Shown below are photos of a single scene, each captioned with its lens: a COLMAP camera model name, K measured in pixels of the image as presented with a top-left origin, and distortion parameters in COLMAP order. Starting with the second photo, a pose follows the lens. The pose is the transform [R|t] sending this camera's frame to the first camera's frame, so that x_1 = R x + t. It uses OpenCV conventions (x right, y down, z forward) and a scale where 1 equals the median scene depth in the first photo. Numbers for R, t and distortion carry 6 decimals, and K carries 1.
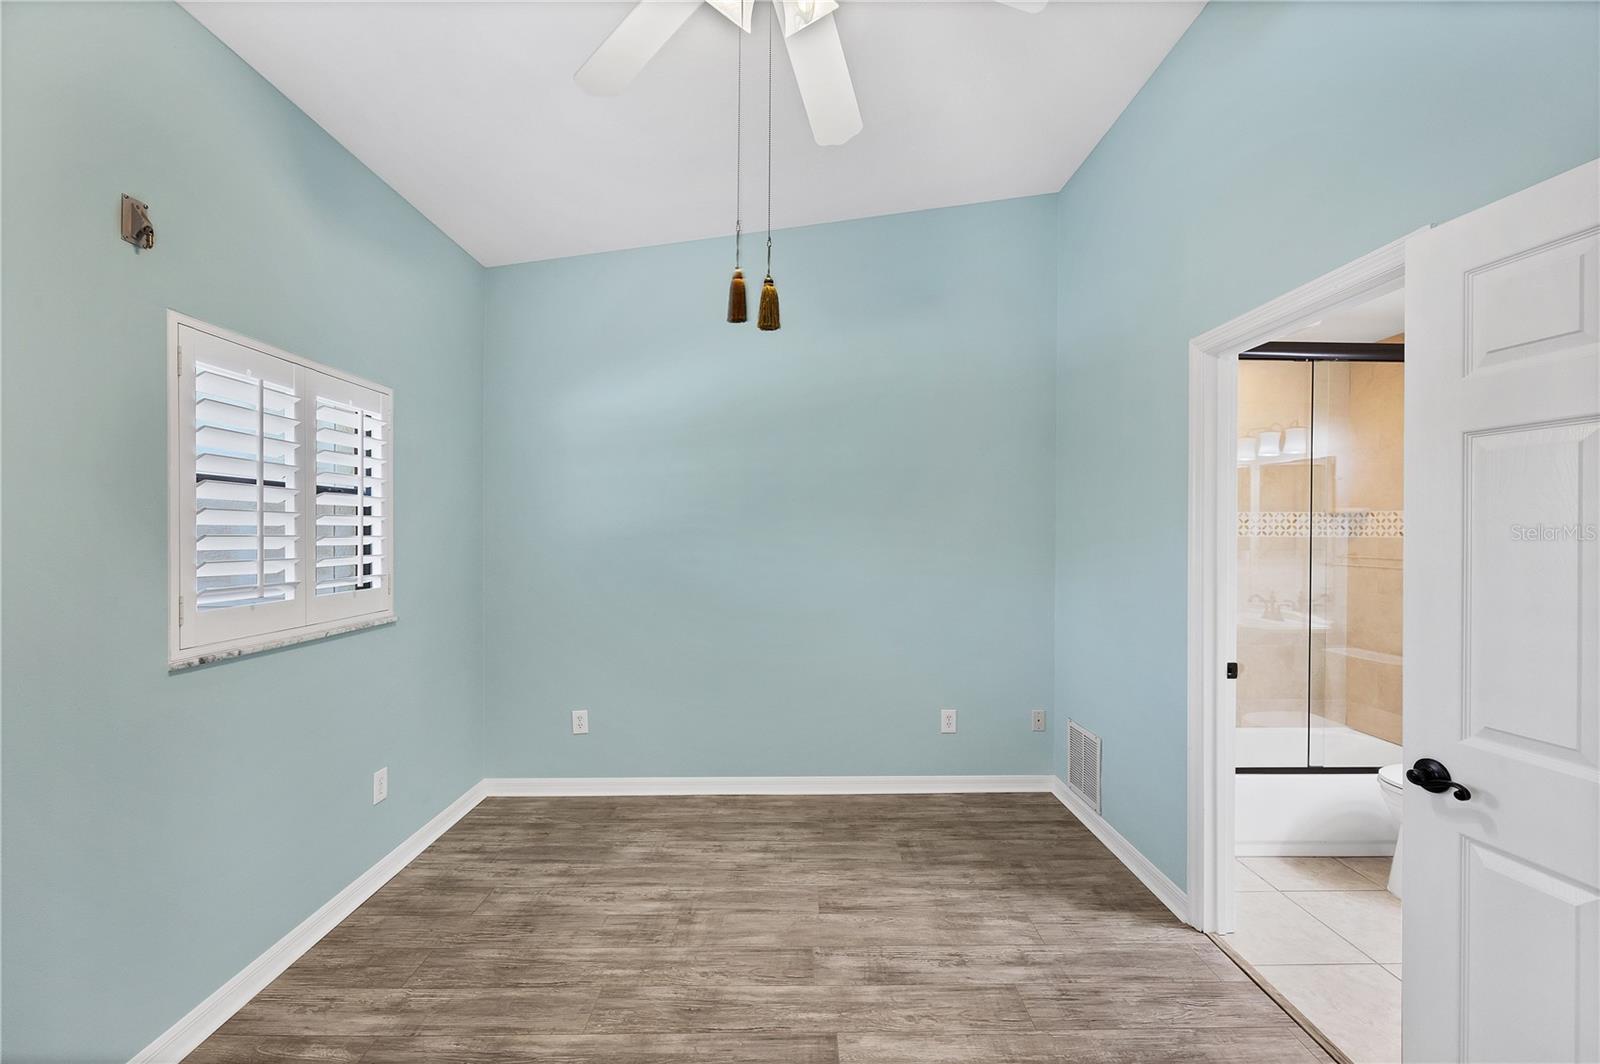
lens RADIAL K [[657.6, 0, 806.9], [0, 657.6, 531.9], [0, 0, 1]] dist [-0.000128, 0.000078]
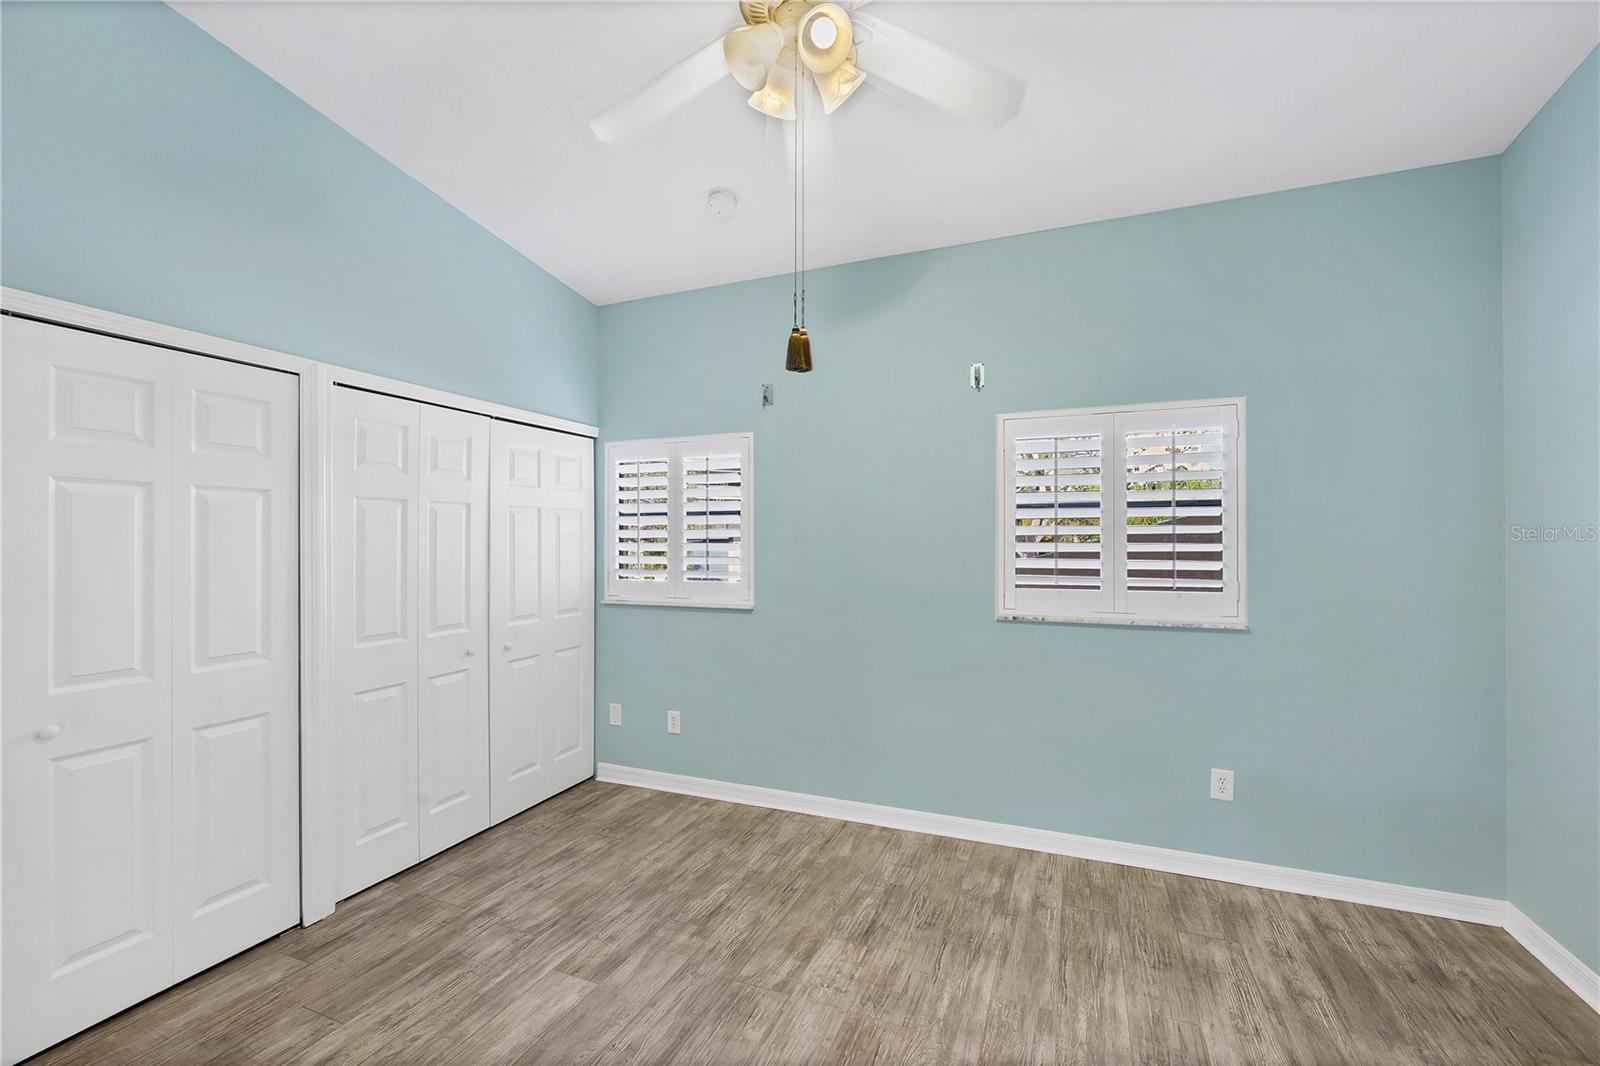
lens RADIAL K [[657.6, 0, 810.9], [0, 657.6, 541.3], [0, 0, 1]] dist [-0.000128, 0.000078]
pose [[-0.392494, 0.000301, -0.919755, 0.638673], [0.005251, 0.999984, -0.001914, 0.001831], [0.919740, -0.005581, -0.392489, 0.933754]]
